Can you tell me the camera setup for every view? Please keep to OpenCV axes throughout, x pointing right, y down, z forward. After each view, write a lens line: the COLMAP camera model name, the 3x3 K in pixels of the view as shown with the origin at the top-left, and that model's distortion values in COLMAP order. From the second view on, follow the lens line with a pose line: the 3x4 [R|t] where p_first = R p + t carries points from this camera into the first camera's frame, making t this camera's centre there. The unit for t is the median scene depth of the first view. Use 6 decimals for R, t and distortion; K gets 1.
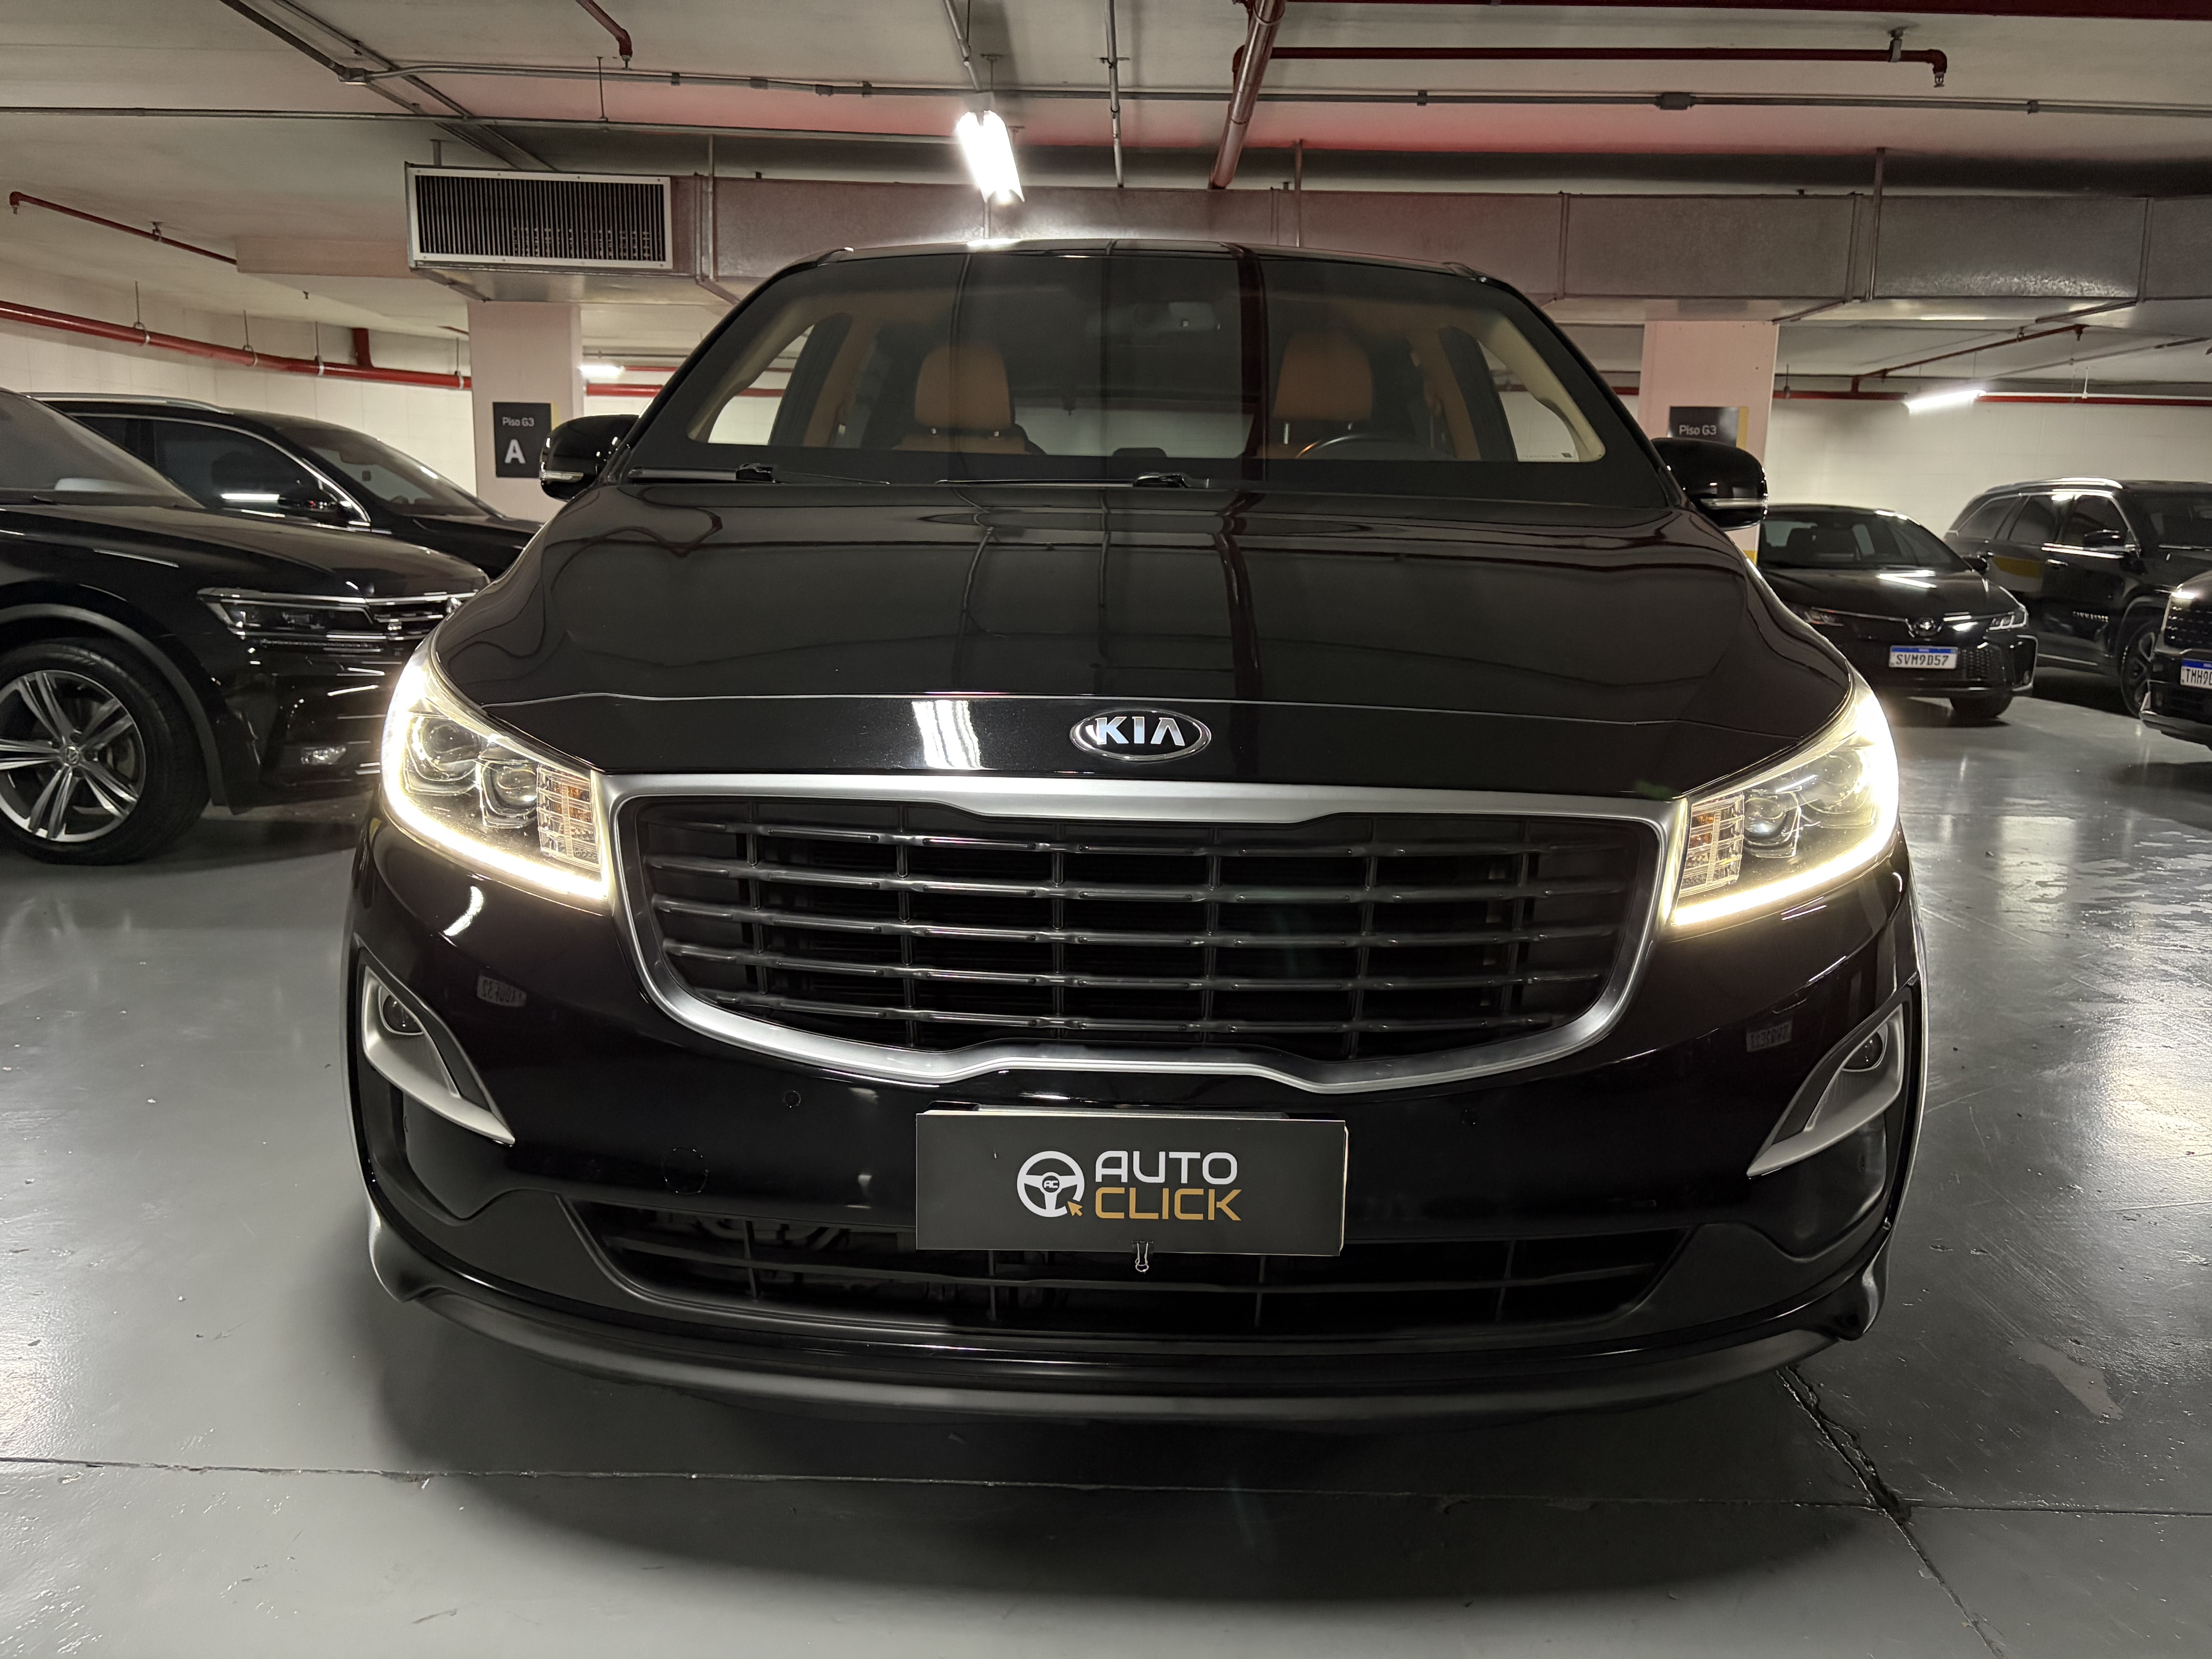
lens RADIAL K [[1697.5, 0, 1106.0], [0, 1697.5, 829.5], [0, 0, 1]] dist [0.053274, 0.000144]
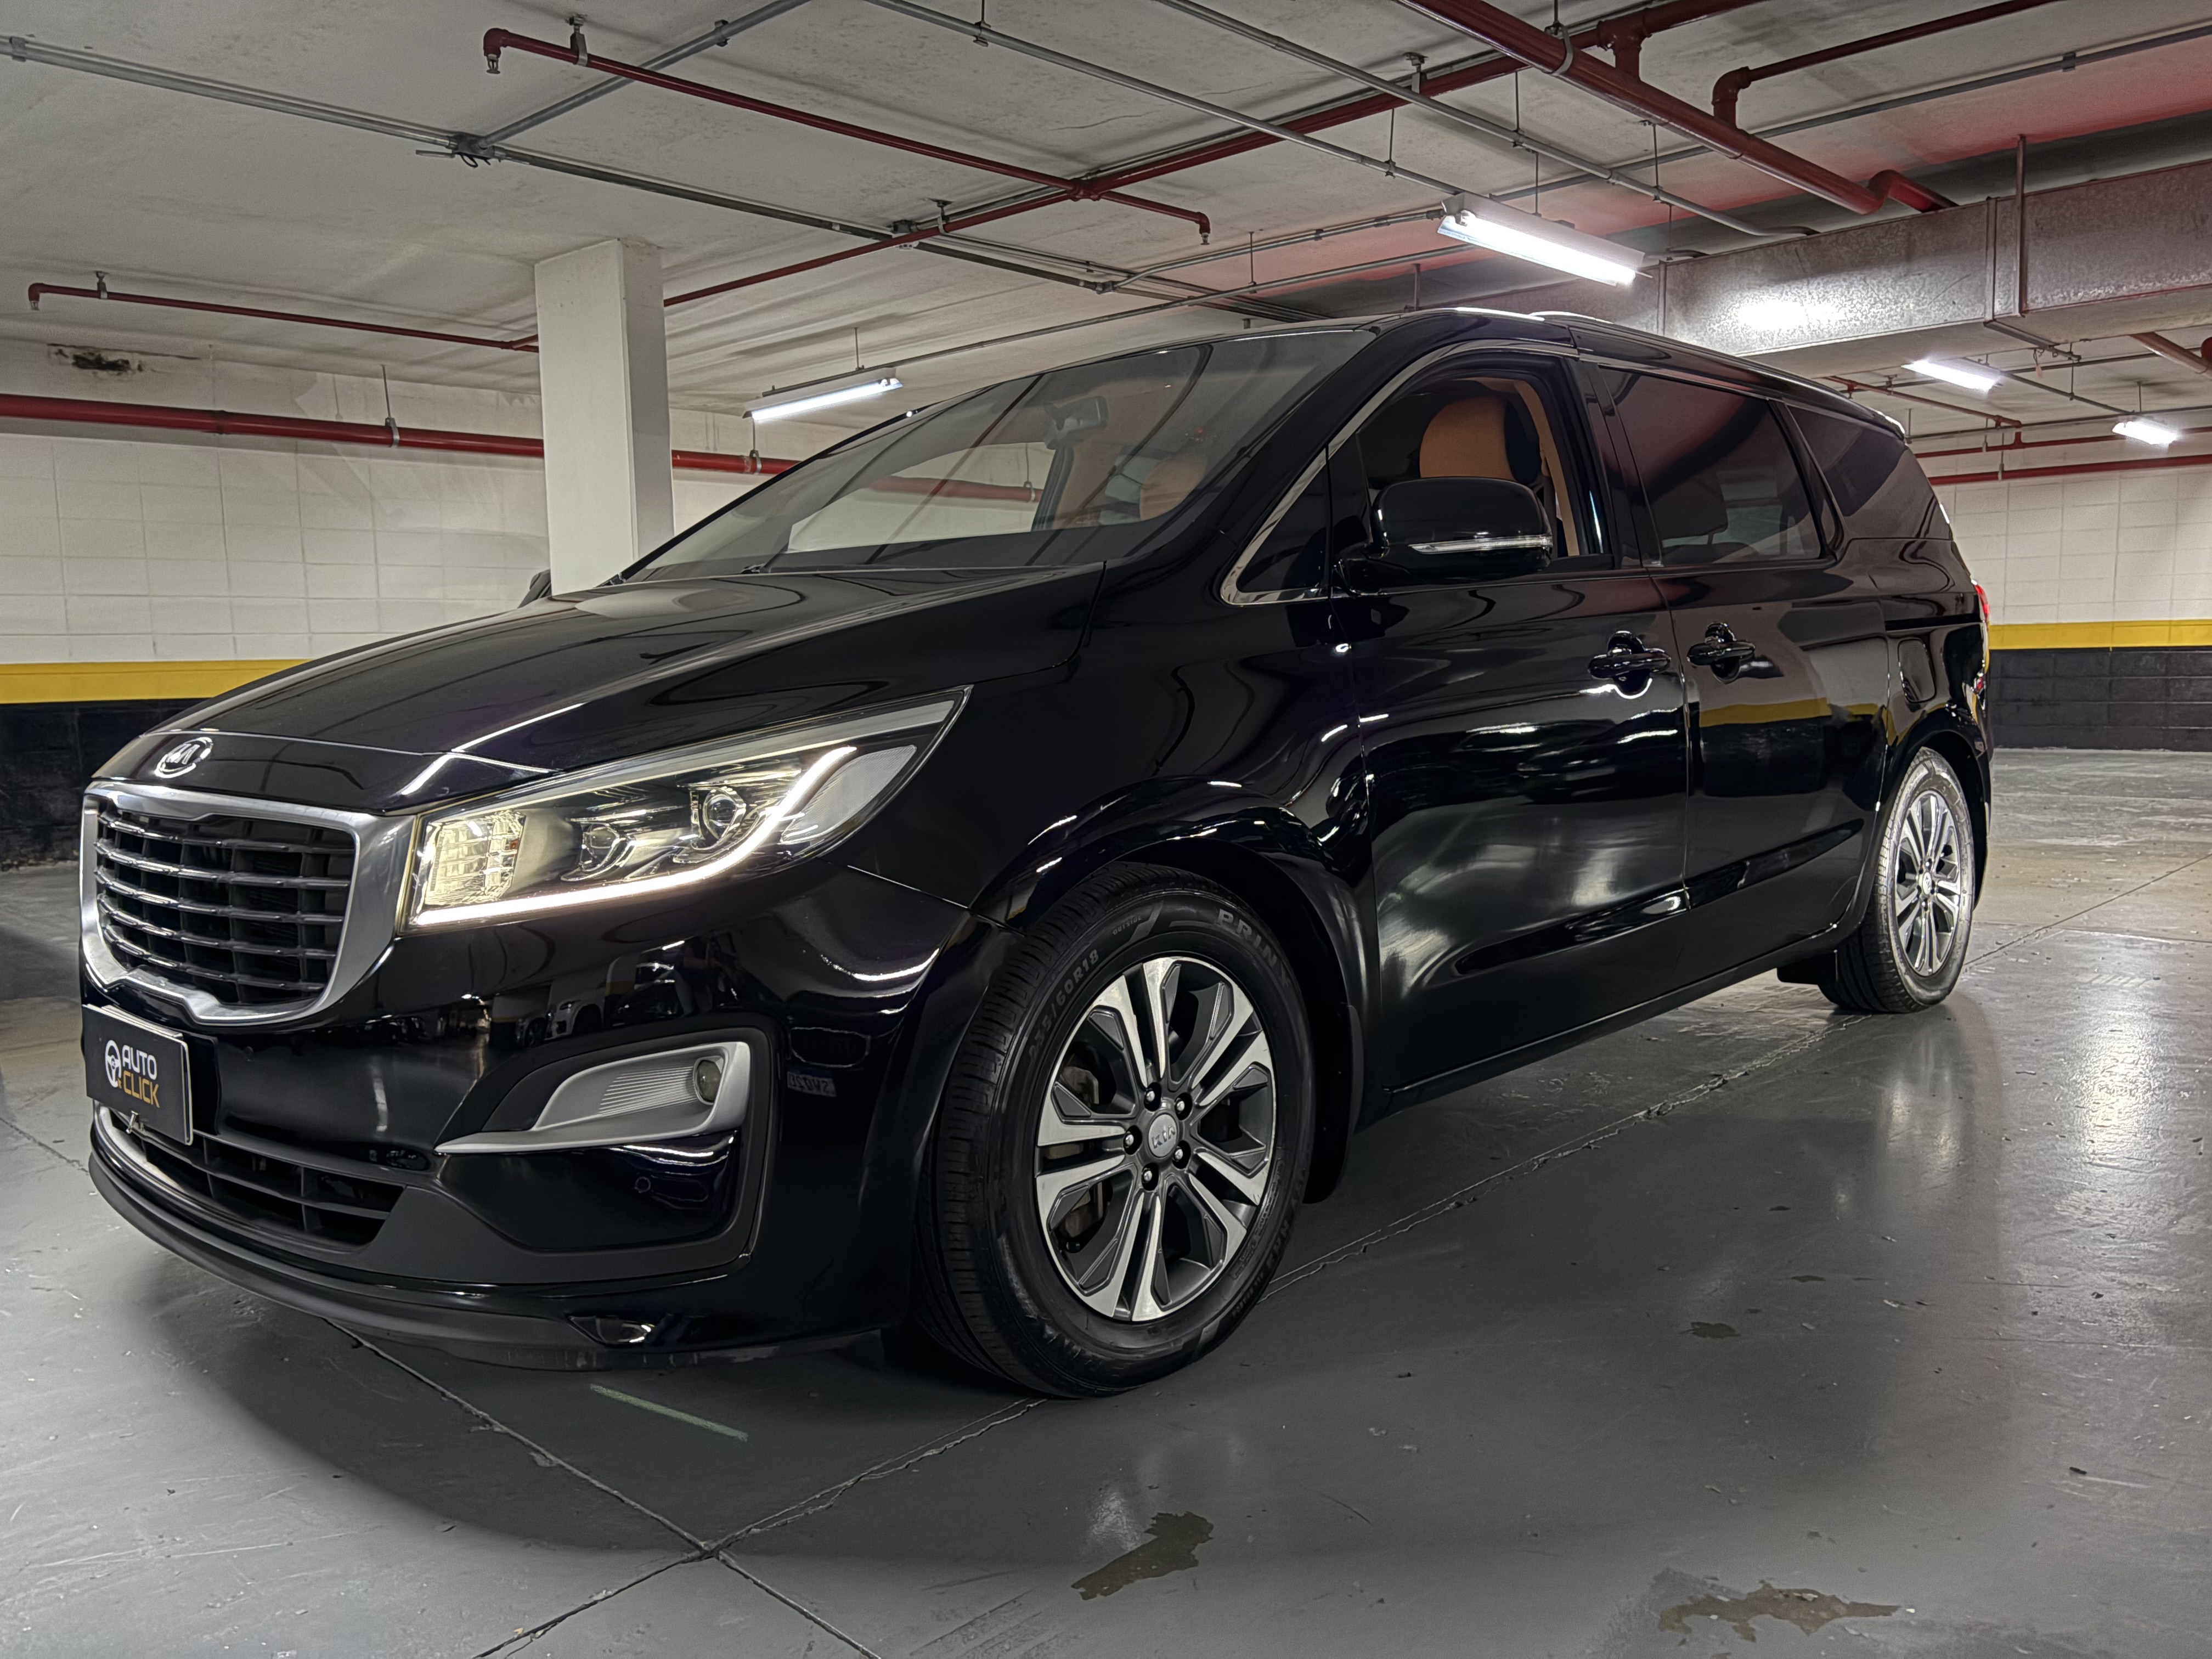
lens RADIAL K [[1697.5, 0, 1106.0], [0, 1697.5, 829.5], [0, 0, 1]] dist [0.053274, 0.000144]
pose [[0.734919, 0.039550, -0.677001, 1.568877], [-0.084272, 0.995886, -0.033303, -0.012514], [0.672898, 0.081527, 0.735229, 0.466364]]
